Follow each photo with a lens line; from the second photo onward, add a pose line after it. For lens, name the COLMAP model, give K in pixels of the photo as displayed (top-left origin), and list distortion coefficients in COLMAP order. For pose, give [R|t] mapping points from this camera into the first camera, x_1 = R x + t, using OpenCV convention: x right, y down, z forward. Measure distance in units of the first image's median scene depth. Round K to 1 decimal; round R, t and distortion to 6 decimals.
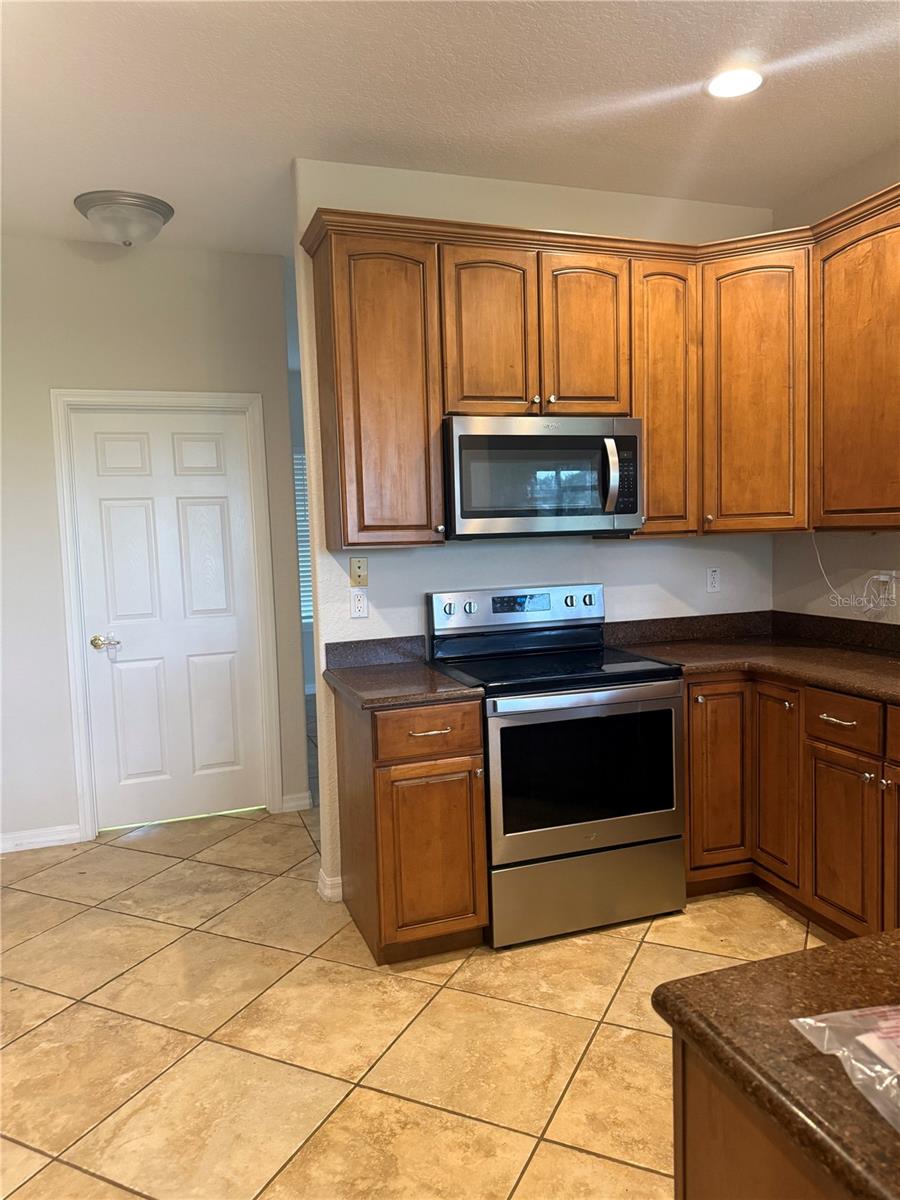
lens RADIAL K [[845.1, 0, 450.3], [0, 845.1, 600.3], [0, 0, 1]] dist [0.039906, -0.053713]
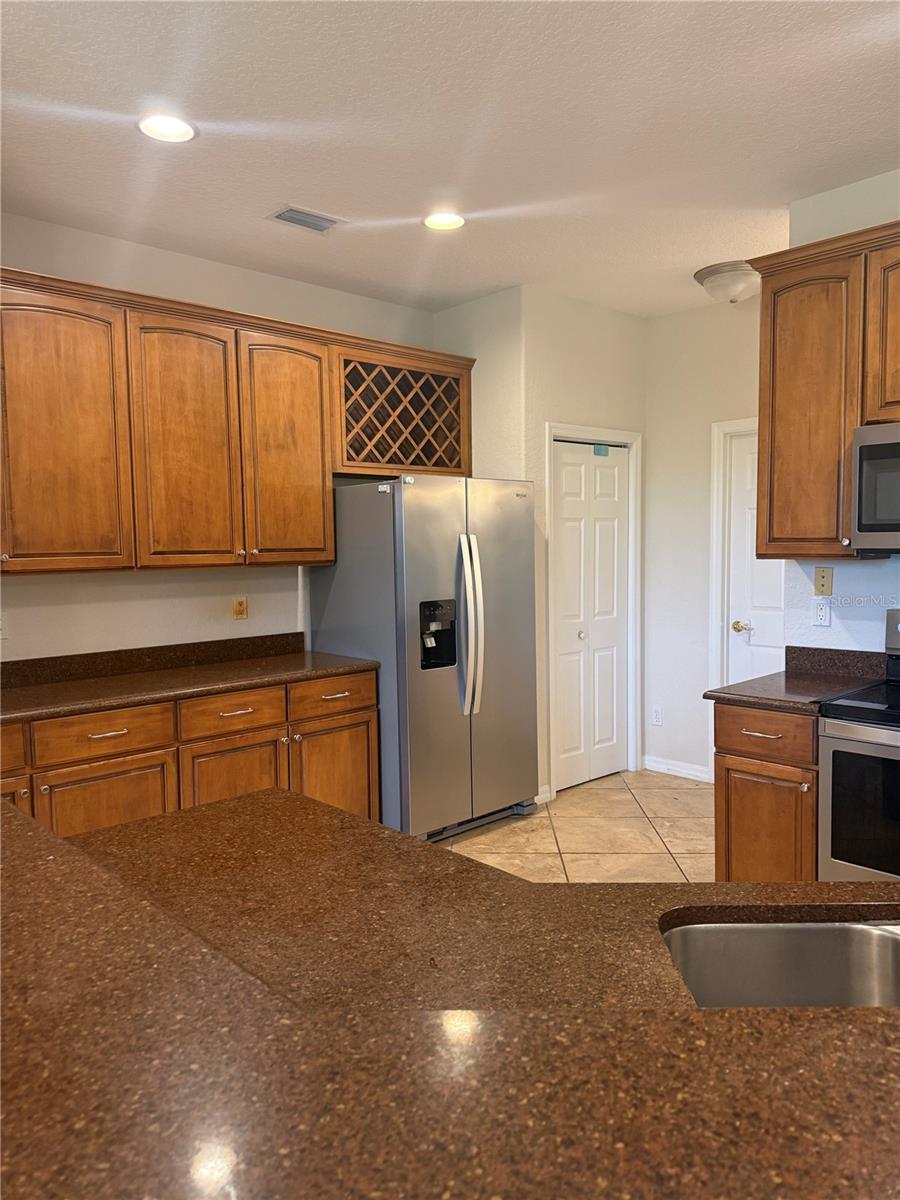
lens RADIAL K [[845.1, 0, 442.9], [0, 845.1, 602.8], [0, 0, 1]] dist [0.039906, -0.053713]
pose [[0.393085, 0.092664, -0.914821, 0.722698], [-0.075291, 0.994812, 0.068415, -0.048156], [0.916414, 0.041985, 0.398023, 0.178775]]
